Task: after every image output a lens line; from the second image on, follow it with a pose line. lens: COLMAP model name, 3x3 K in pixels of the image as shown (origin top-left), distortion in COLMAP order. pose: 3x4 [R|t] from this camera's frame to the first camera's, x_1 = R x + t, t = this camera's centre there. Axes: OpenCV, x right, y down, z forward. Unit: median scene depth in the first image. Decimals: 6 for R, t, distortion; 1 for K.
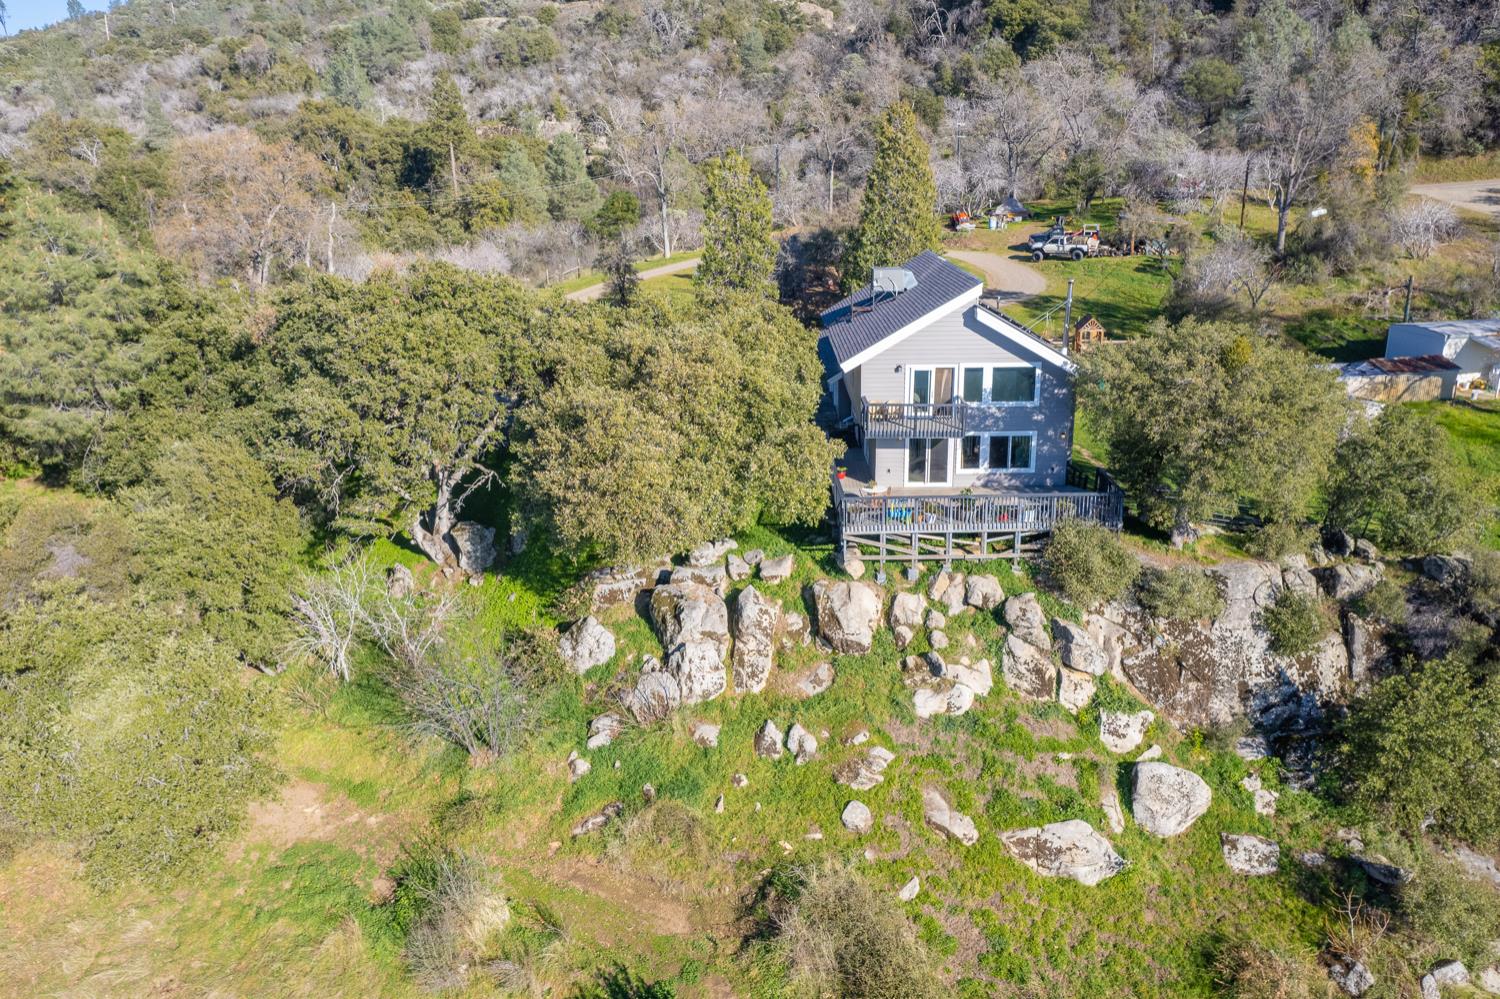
lens RADIAL K [[959.7, 0, 751.2], [0, 959.7, 502.4], [0, 0, 1]] dist [-0.049200, -0.000836]
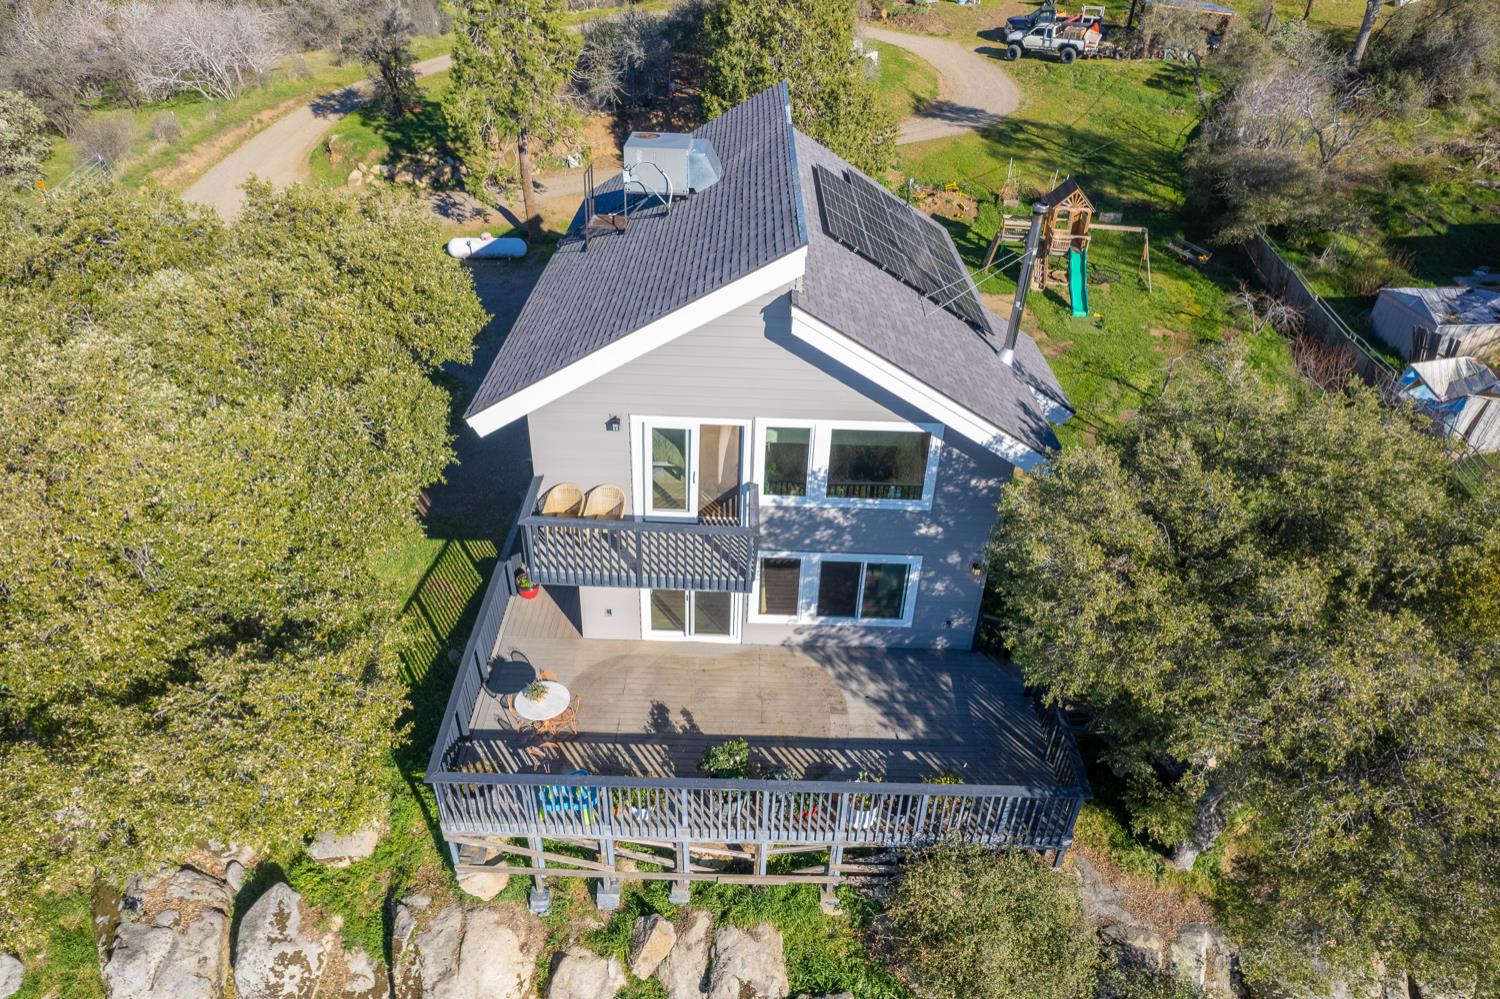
lens RADIAL K [[956.5, 0, 704.8], [0, 956.5, 543.6], [0, 0, 1]] dist [-0.063605, 0.039906]
pose [[0.998984, 0.042635, 0.014615, 0.183219], [-0.044982, 0.963479, 0.263977, -0.195418], [-0.002827, -0.264366, 0.964418, 0.545413]]
